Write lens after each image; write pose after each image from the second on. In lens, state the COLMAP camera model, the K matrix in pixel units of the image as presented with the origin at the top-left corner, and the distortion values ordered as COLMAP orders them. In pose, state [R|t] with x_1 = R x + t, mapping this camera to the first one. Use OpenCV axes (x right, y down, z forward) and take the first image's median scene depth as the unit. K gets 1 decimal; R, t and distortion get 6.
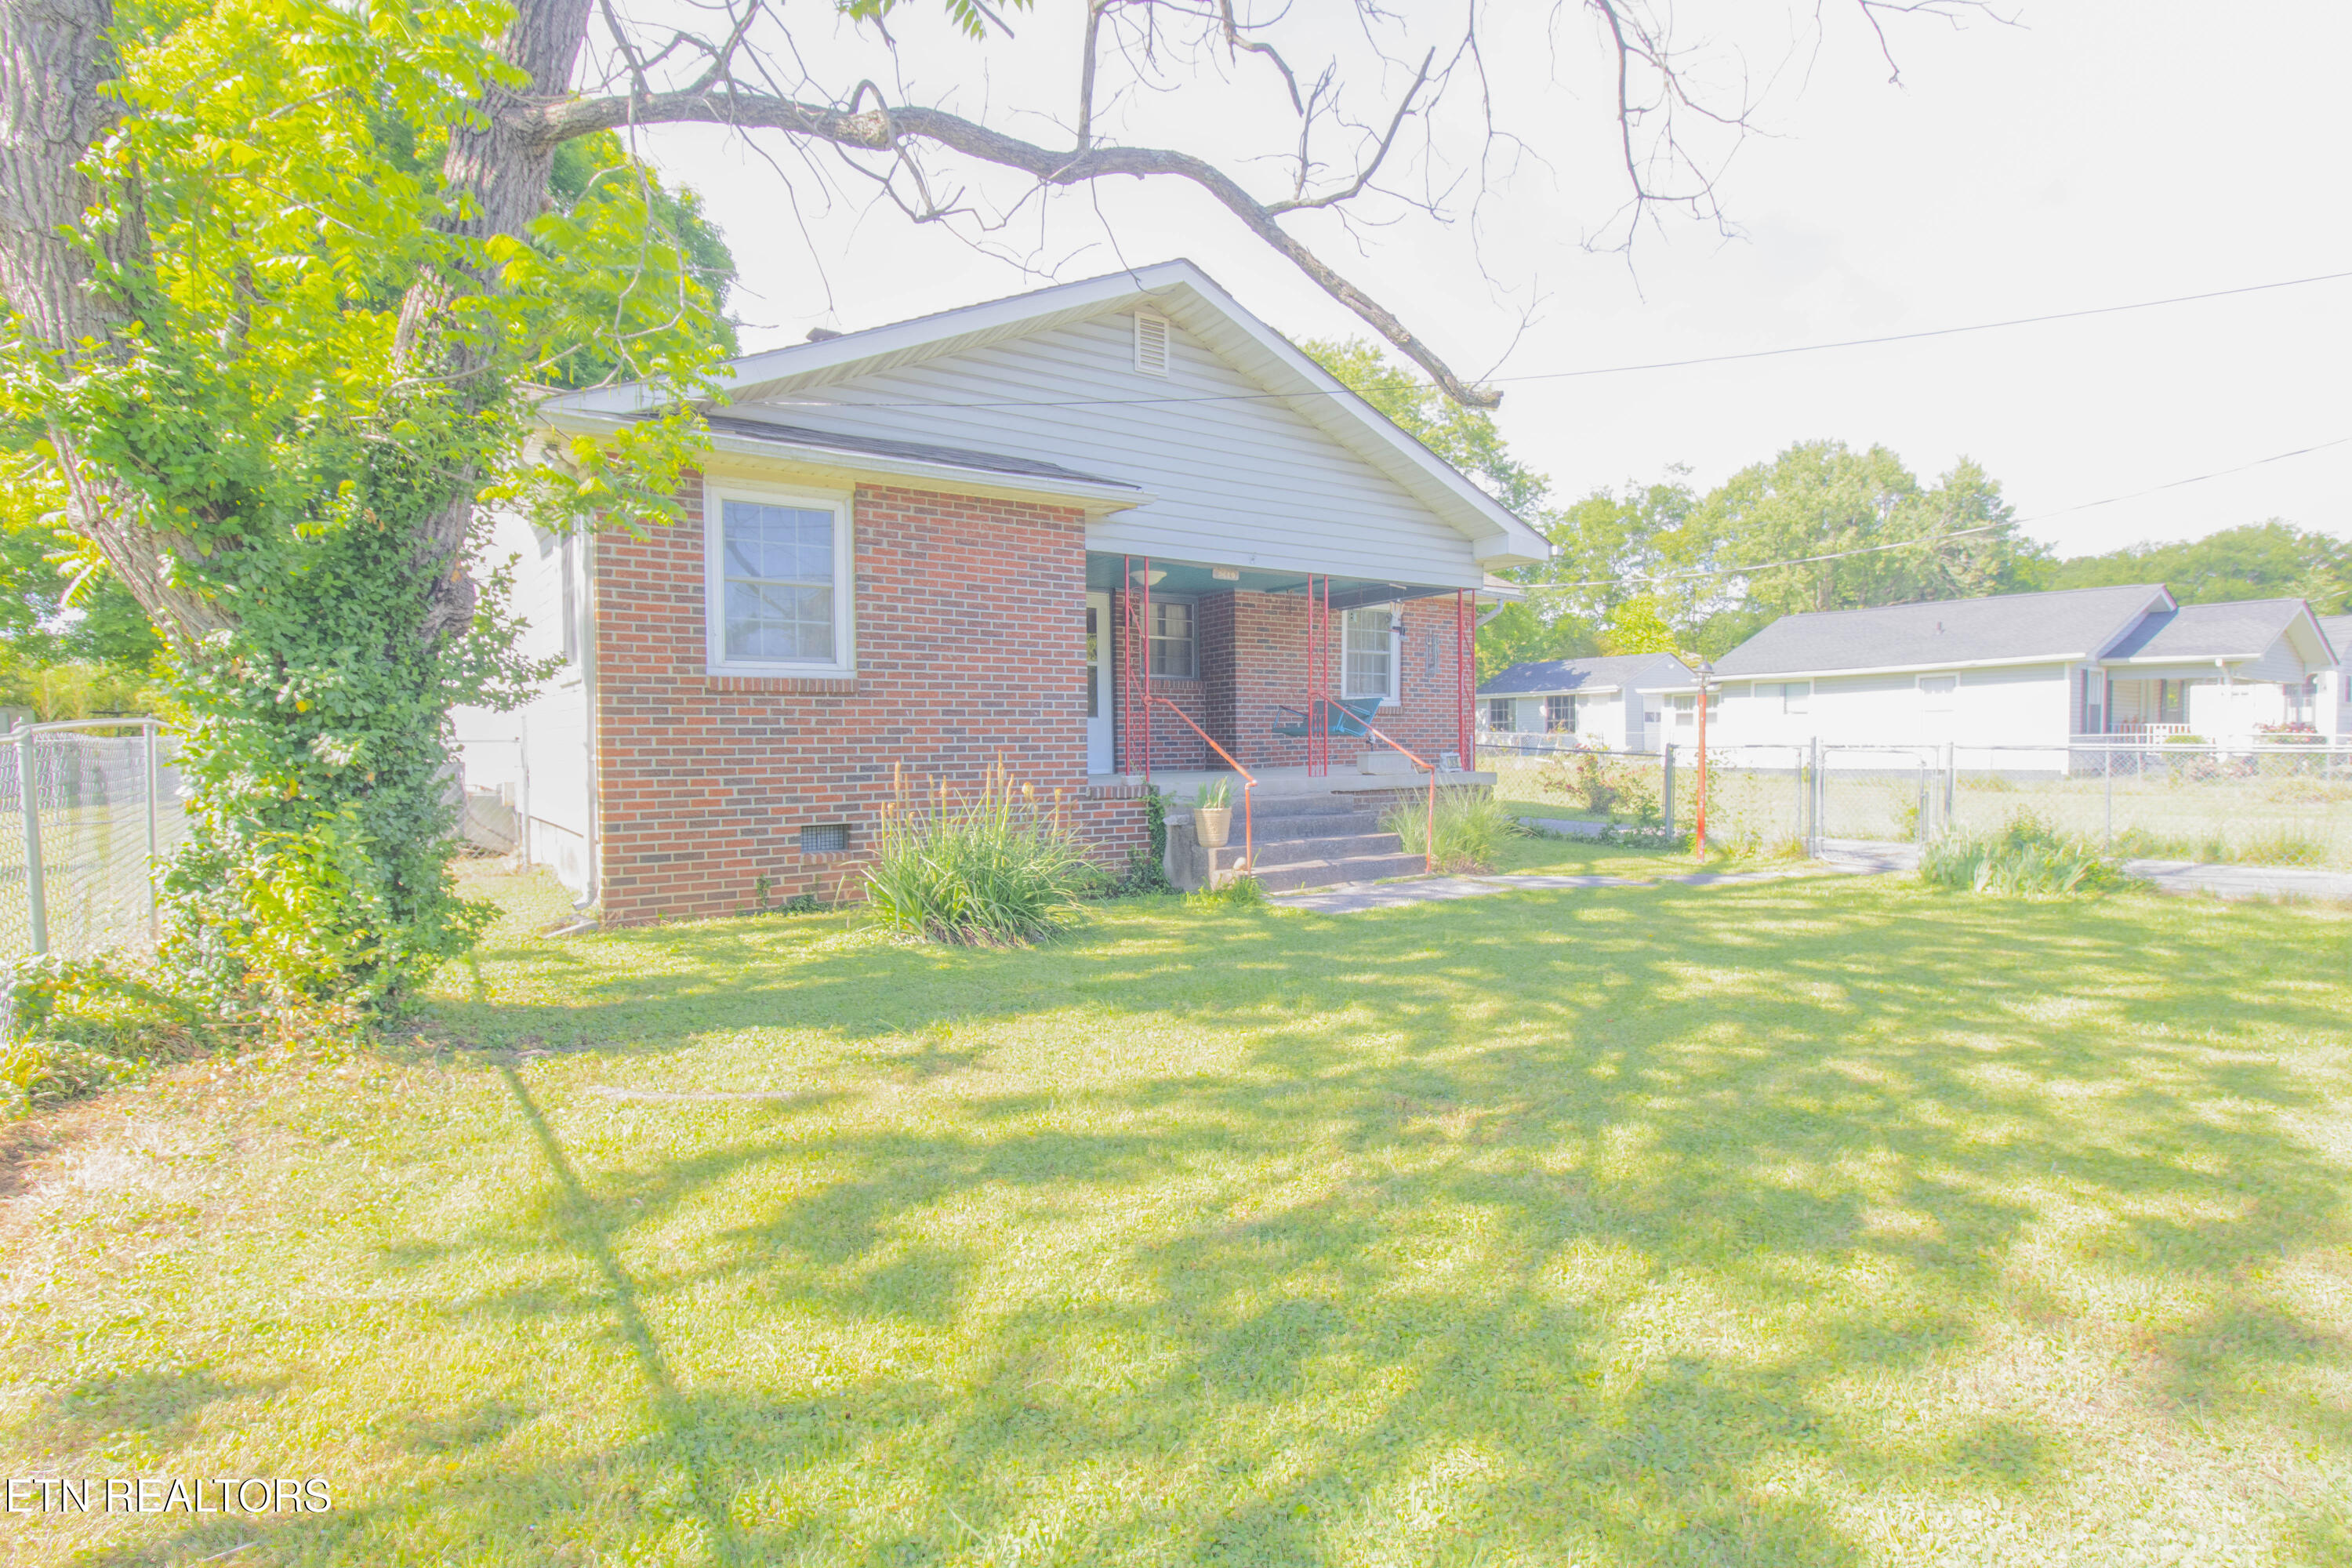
lens RADIAL K [[1177.2, 0, 1175.4], [0, 1177.2, 759.2], [0, 0, 1]] dist [0.013628, 0.000014]
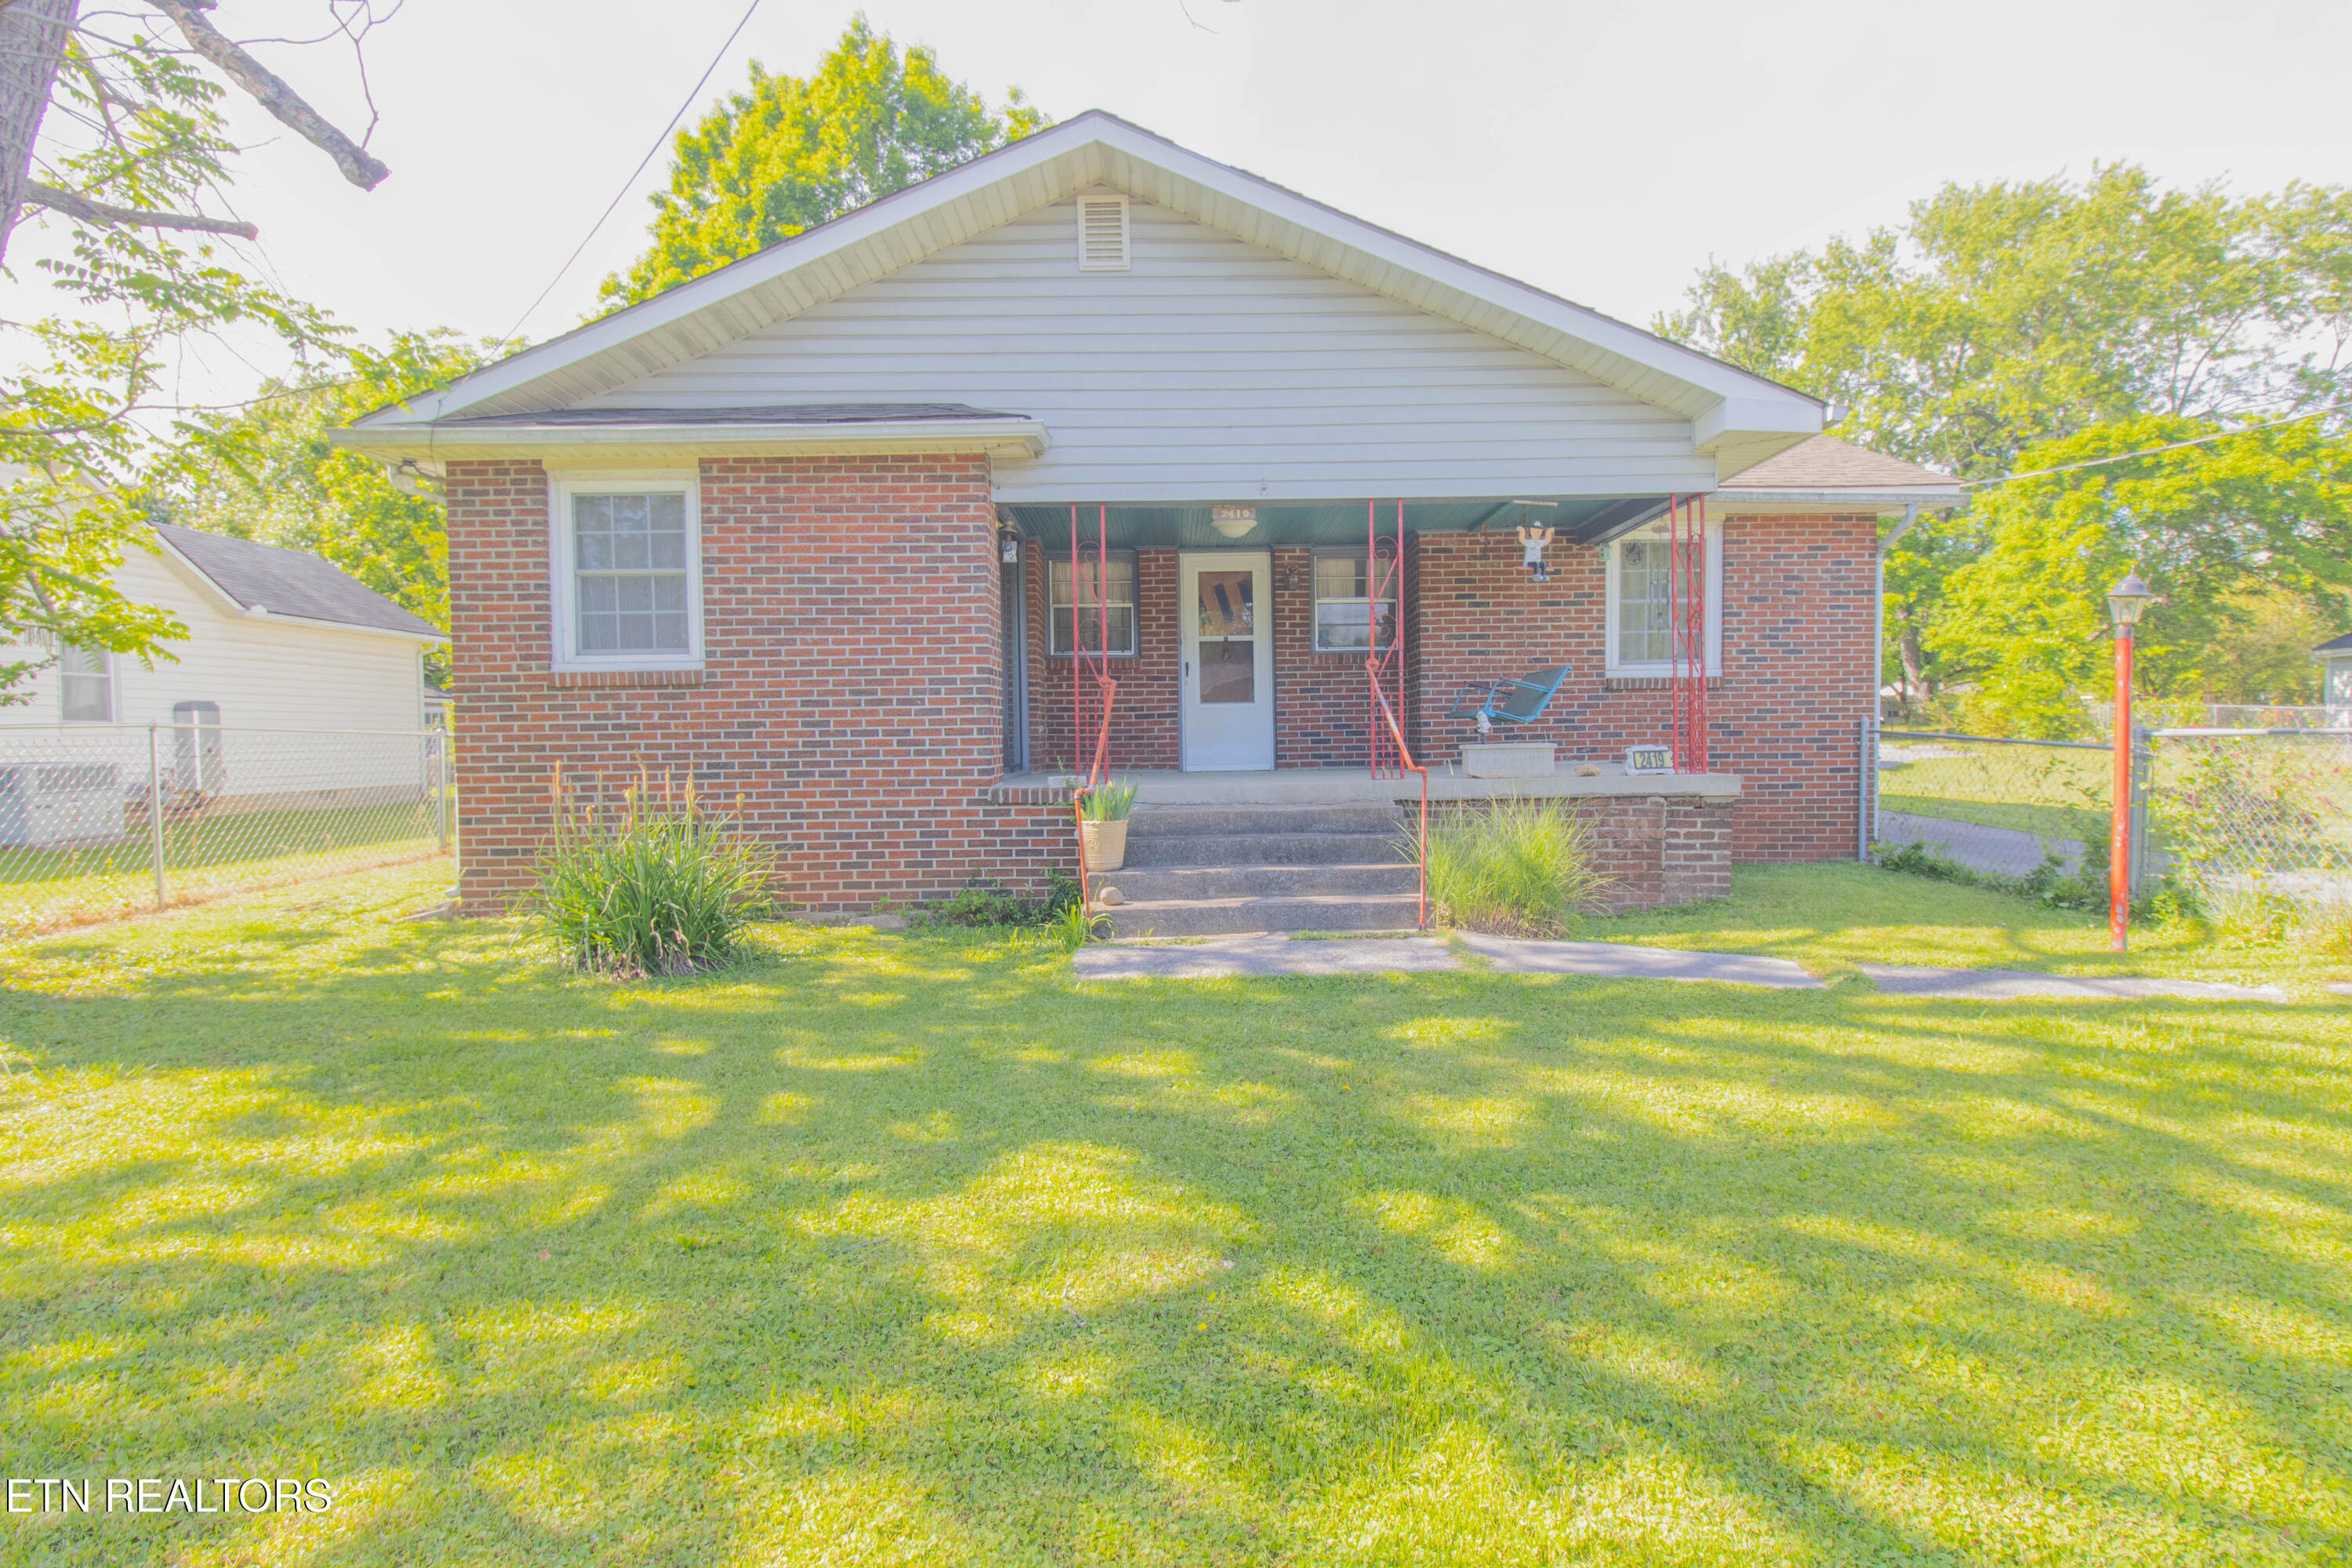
lens RADIAL K [[1177.2, 0, 1175.4], [0, 1177.2, 759.2], [0, 0, 1]] dist [0.013628, 0.000014]
pose [[0.823994, 0.007936, -0.566543, 0.579576], [-0.000137, 0.999905, 0.013808, -0.010355], [0.566599, -0.011300, 0.823916, 0.451929]]
